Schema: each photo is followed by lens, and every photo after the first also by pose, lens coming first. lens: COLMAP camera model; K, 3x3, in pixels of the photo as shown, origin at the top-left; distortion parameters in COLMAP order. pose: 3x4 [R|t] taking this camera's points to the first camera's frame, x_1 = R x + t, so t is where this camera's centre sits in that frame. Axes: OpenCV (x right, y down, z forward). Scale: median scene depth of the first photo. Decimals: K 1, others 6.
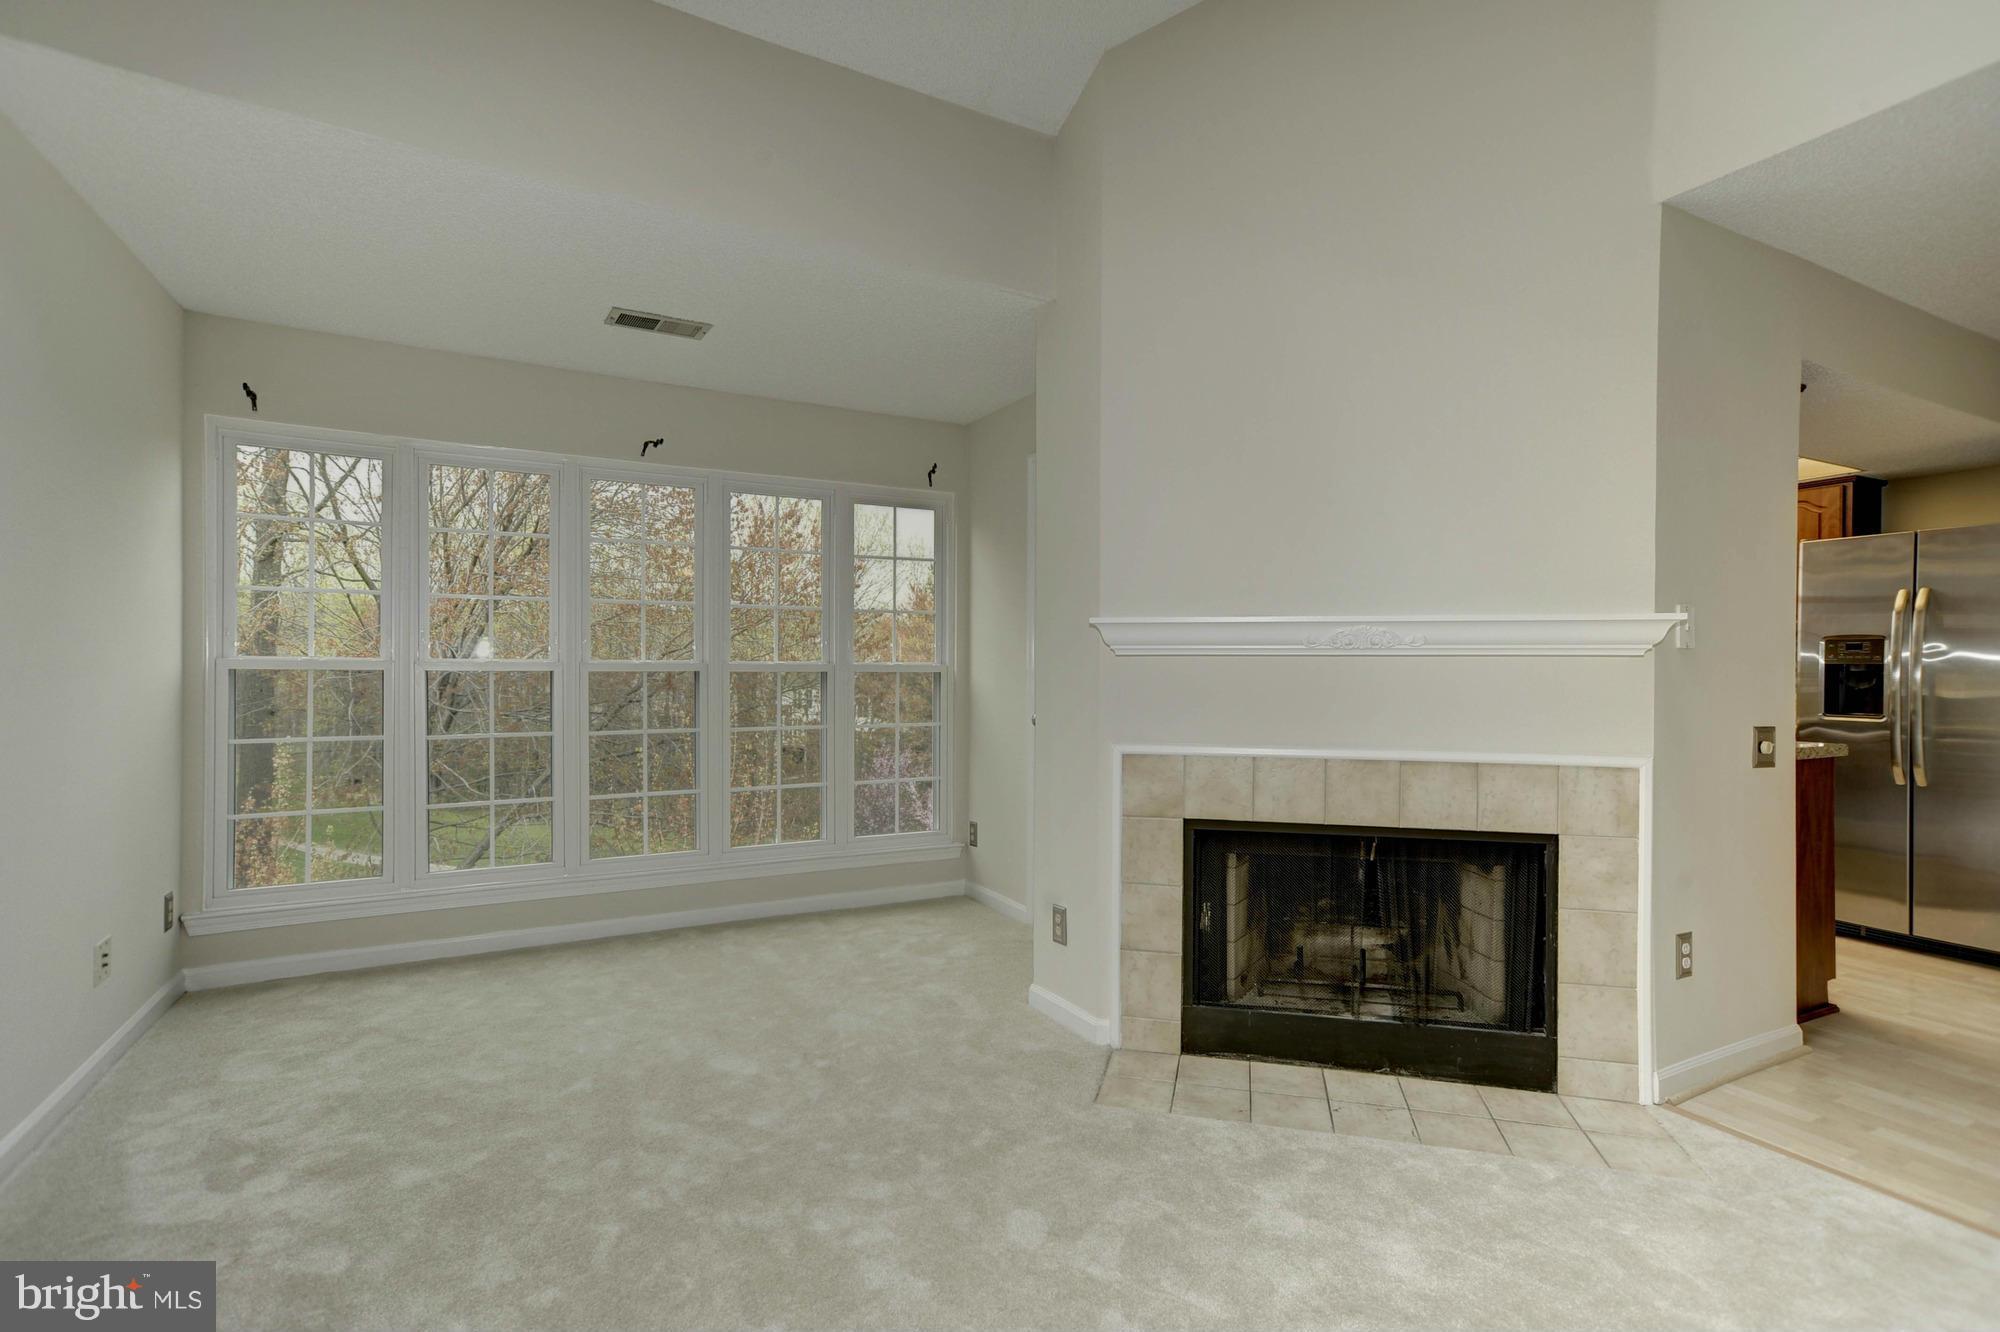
lens RADIAL K [[951.6, 0, 1006.3], [0, 951.6, 673.7], [0, 0, 1]] dist [-0.033826, 0.045003]
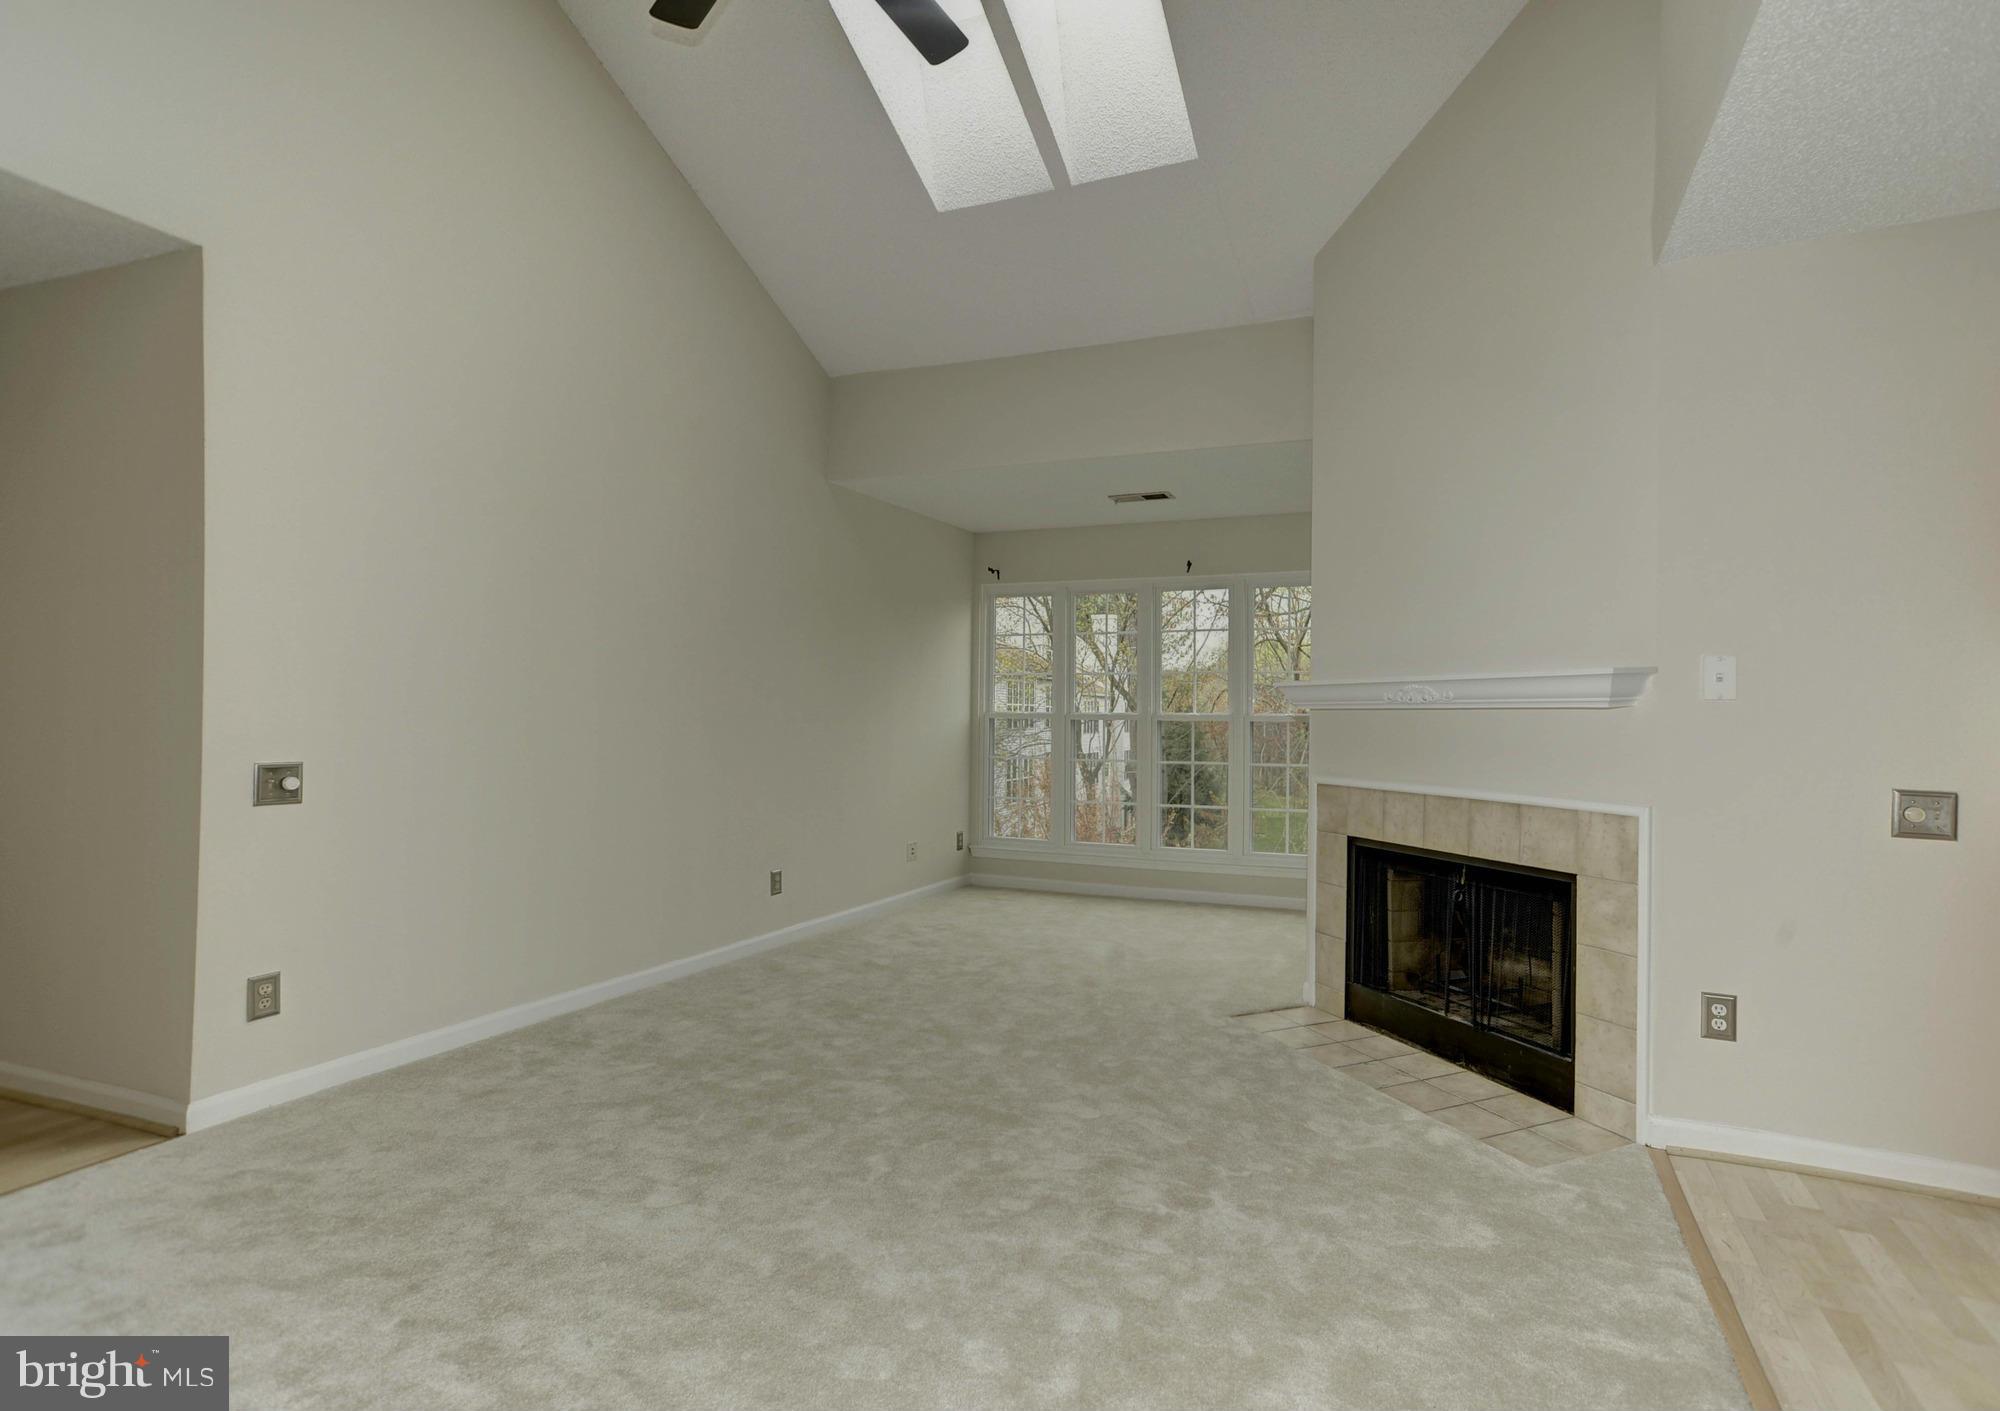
lens RADIAL K [[992.0, 0, 1075.7], [0, 992.0, 717.1], [0, 0, 1]] dist [0.001554, 0.000396]
pose [[0.633922, 0.000624, -0.773396, 0.994203], [-0.008396, 0.999946, -0.006075, 0.002840], [0.773351, 0.010345, 0.633894, -0.141081]]
